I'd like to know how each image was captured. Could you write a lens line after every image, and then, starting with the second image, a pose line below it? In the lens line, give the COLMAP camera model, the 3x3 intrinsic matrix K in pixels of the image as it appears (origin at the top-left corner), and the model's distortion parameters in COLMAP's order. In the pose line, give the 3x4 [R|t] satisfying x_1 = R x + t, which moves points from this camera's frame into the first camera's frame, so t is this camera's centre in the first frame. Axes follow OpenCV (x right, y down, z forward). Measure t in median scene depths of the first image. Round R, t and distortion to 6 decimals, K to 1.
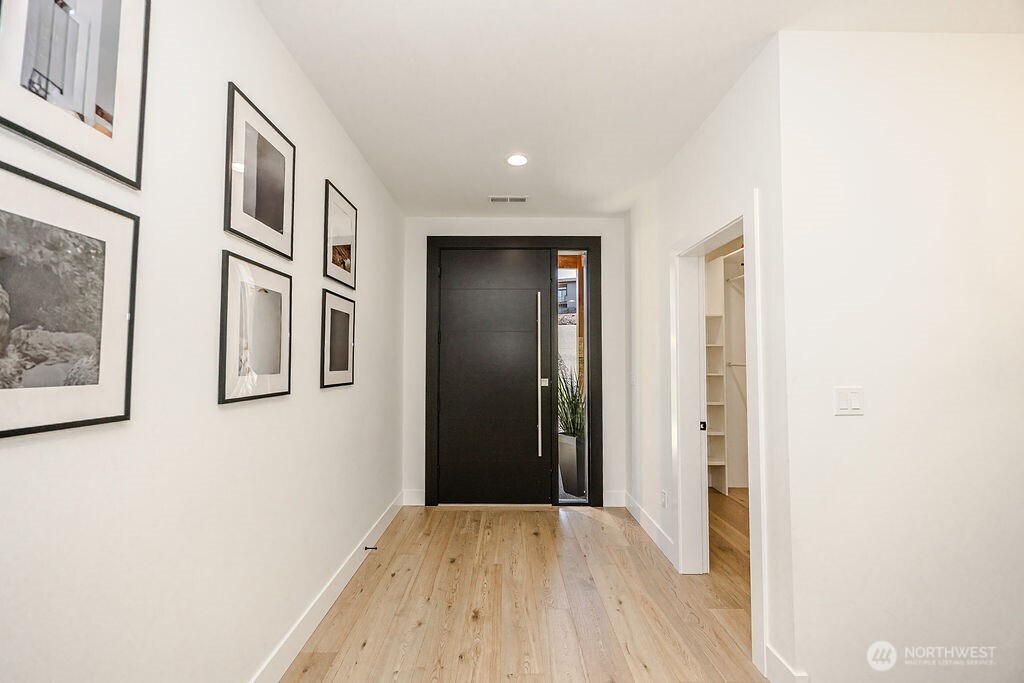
lens RADIAL K [[403.9, 0, 520.0], [0, 403.9, 337.1], [0, 0, 1]] dist [-0.000984, -0.000071]
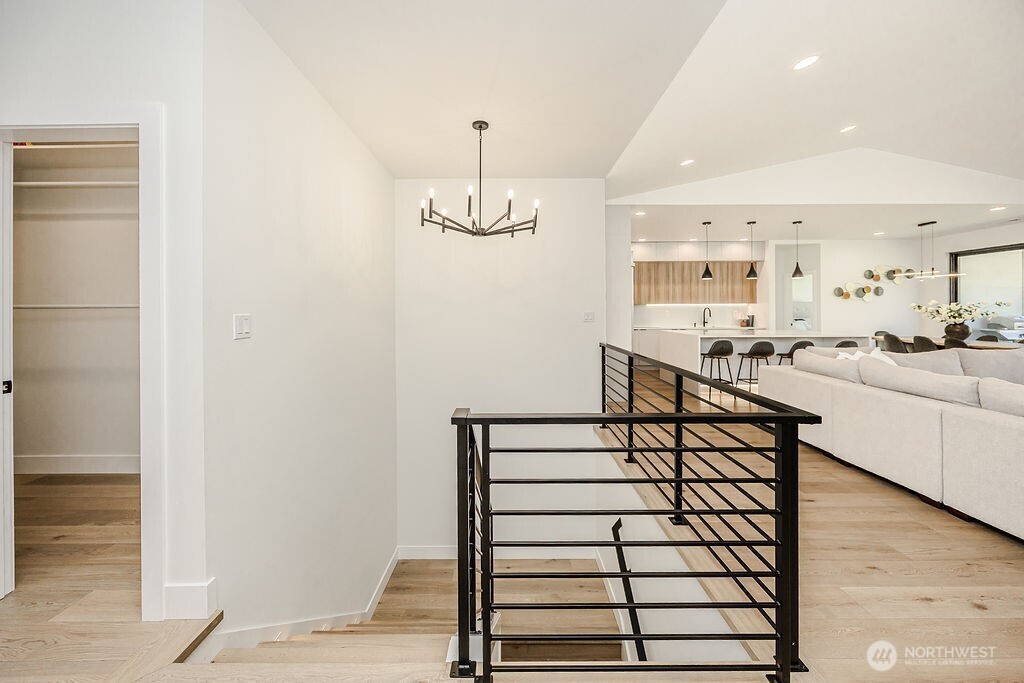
lens RADIAL K [[403.9, 0, 511.0], [0, 403.9, 308.4], [0, 0, 1]] dist [-0.000449, 0.000109]
pose [[0.011115, 0.000645, 0.999938, -0.283706], [-0.049678, 0.998765, -0.000092, 0.054167], [-0.998703, -0.049674, 0.011133, 0.171435]]
